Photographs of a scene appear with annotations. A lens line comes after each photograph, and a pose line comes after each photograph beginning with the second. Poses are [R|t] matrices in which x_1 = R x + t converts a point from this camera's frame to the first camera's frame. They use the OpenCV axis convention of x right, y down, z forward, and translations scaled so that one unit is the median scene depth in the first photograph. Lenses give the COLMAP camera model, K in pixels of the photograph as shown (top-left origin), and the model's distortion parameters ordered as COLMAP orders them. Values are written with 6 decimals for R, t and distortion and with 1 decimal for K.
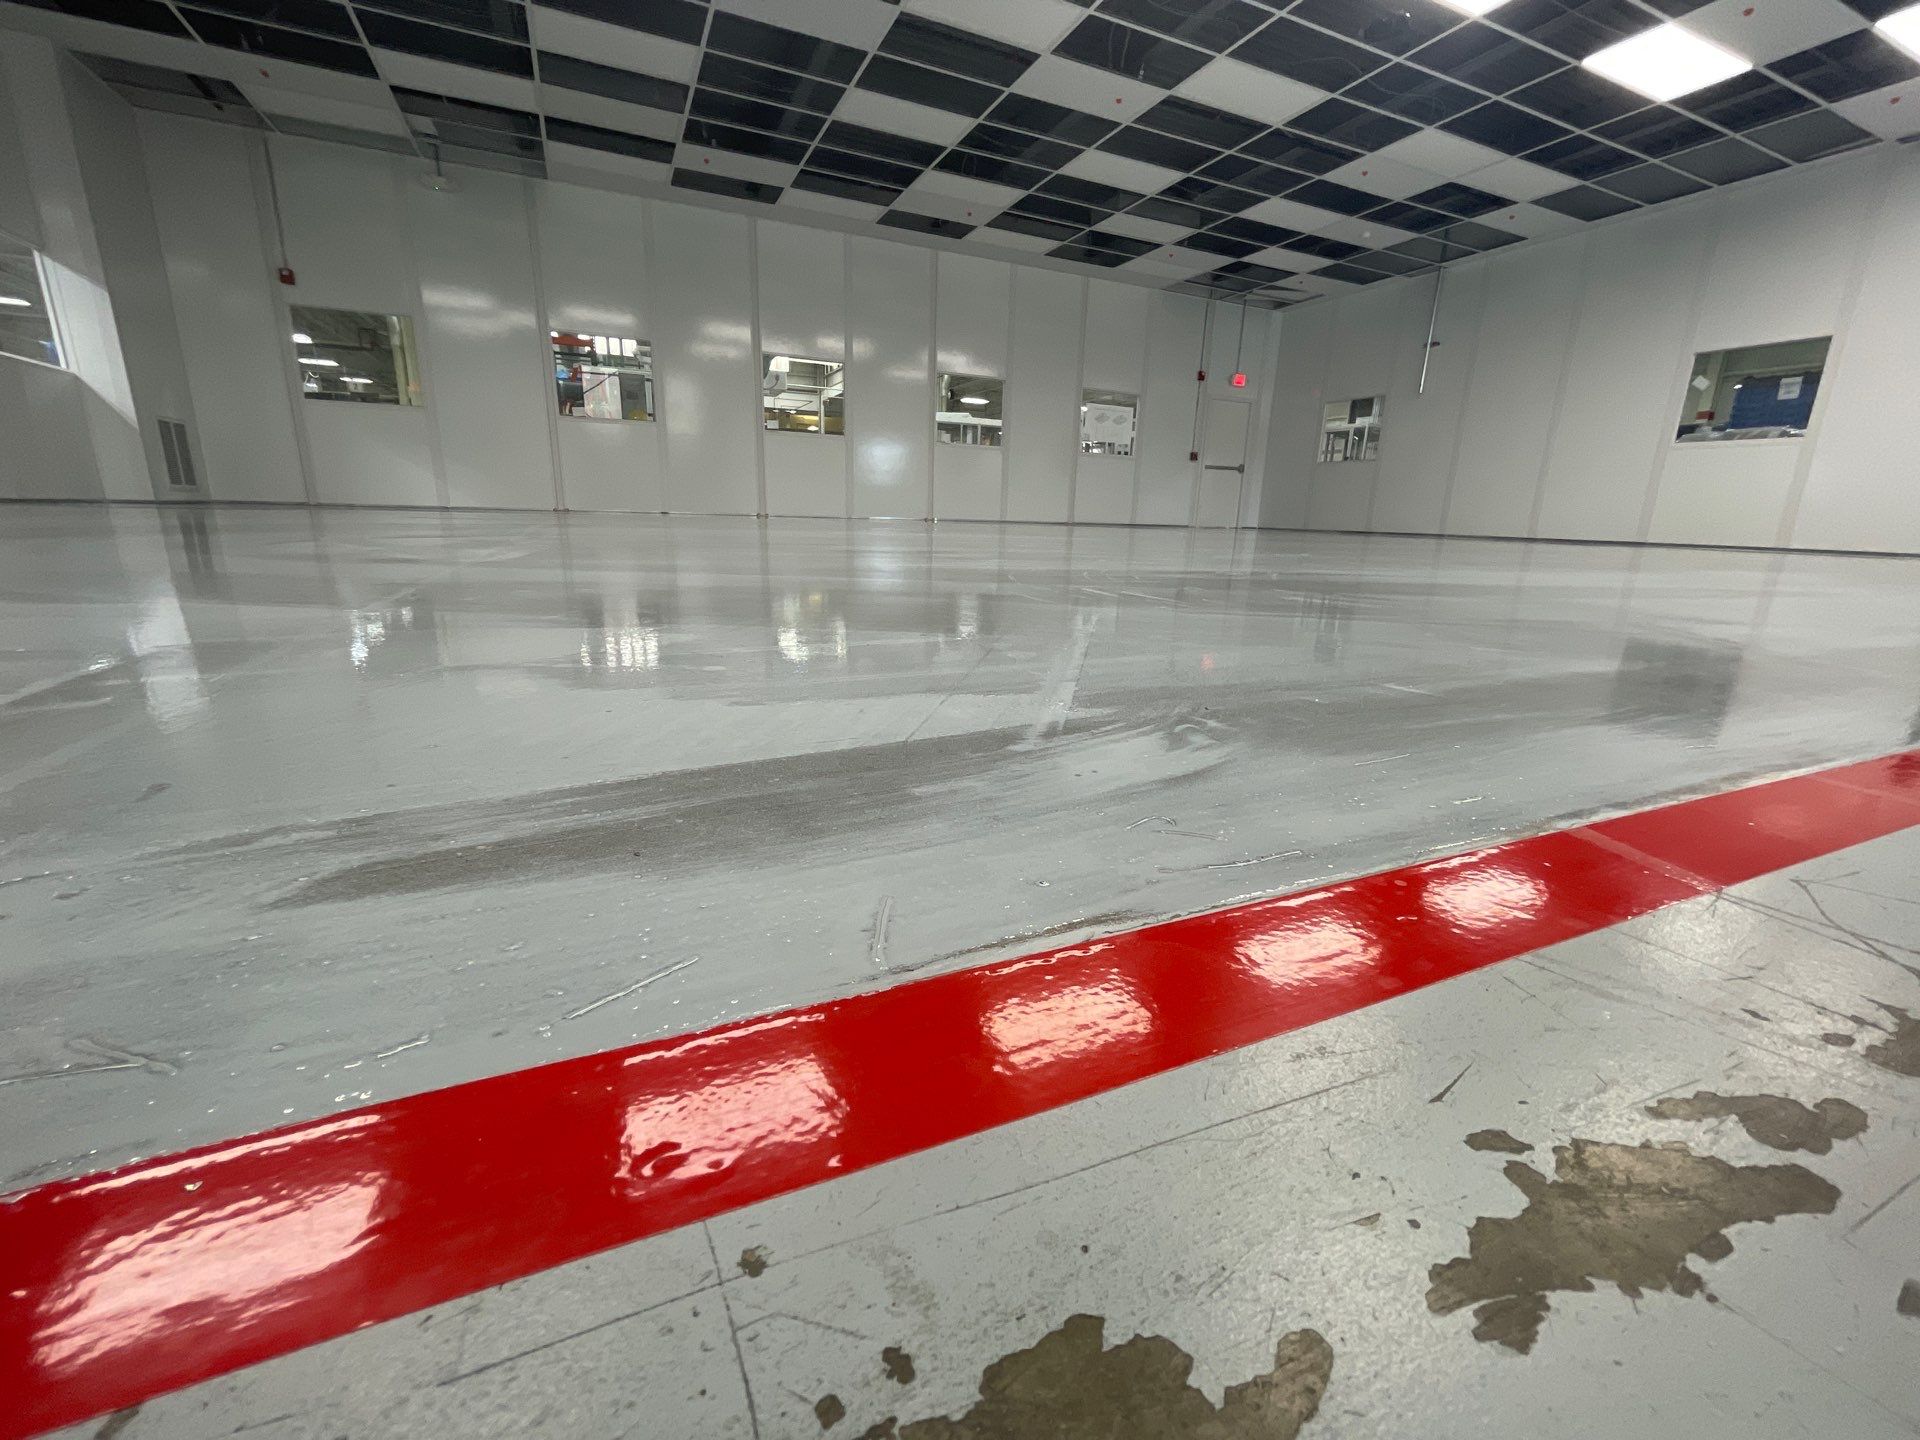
lens RADIAL K [[784.6, 0, 957.9], [0, 784.6, 716.3], [0, 0, 1]] dist [-0.000567, 0.000107]
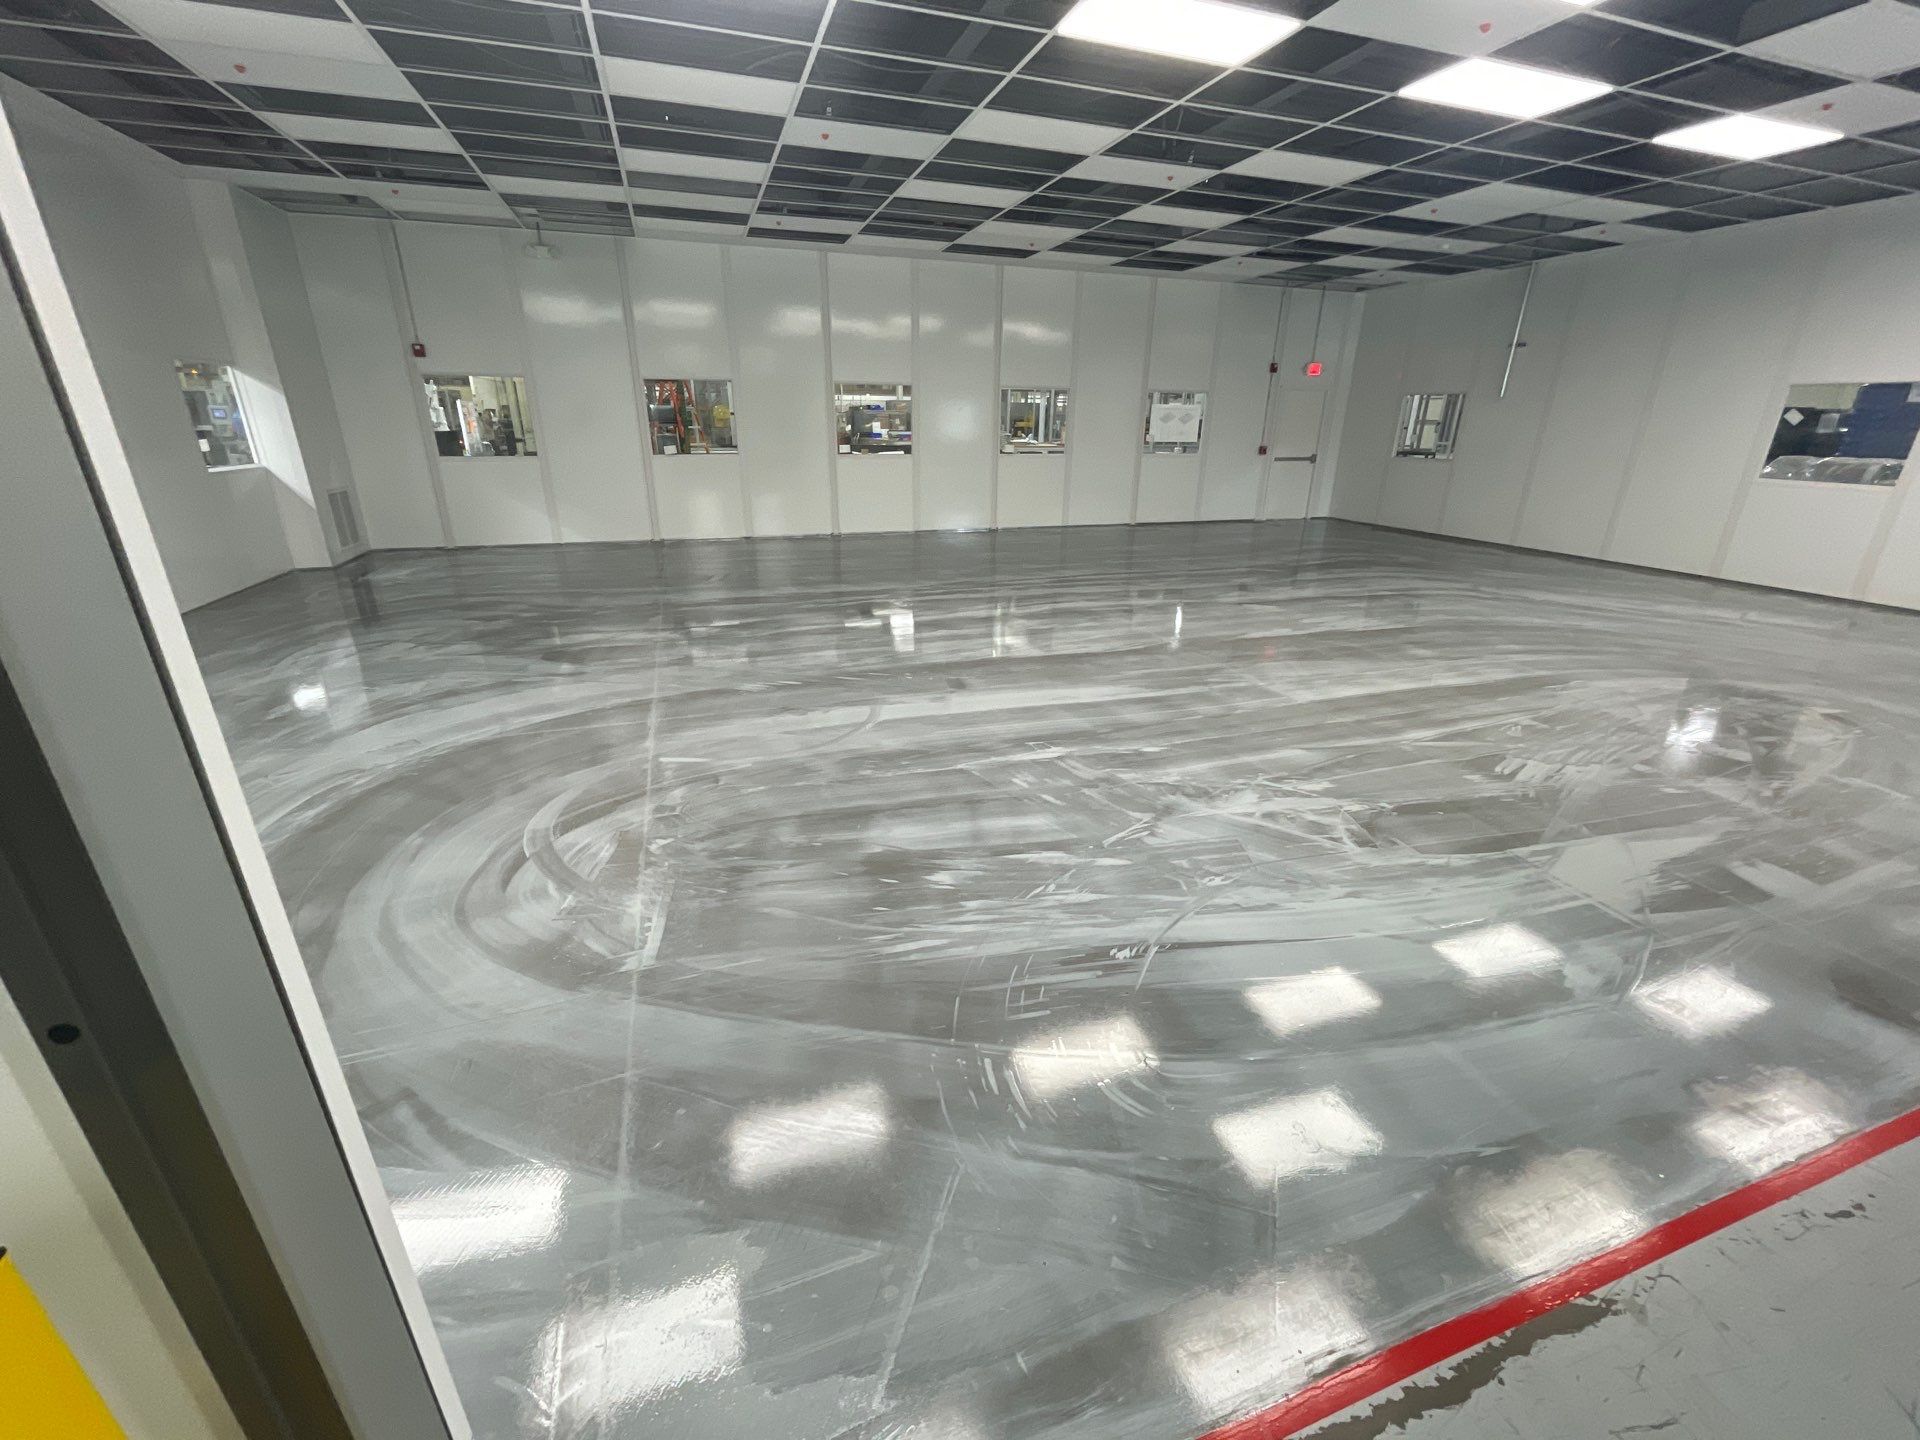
lens RADIAL K [[784.6, 0, 957.8], [0, 784.6, 715.1], [0, 0, 1]] dist [-0.000567, 0.000107]
pose [[0.994735, 0.018655, -0.100769, 0.036484], [-0.007549, 0.993960, 0.109487, -0.159309], [0.102203, -0.108149, 0.988867, -0.087056]]
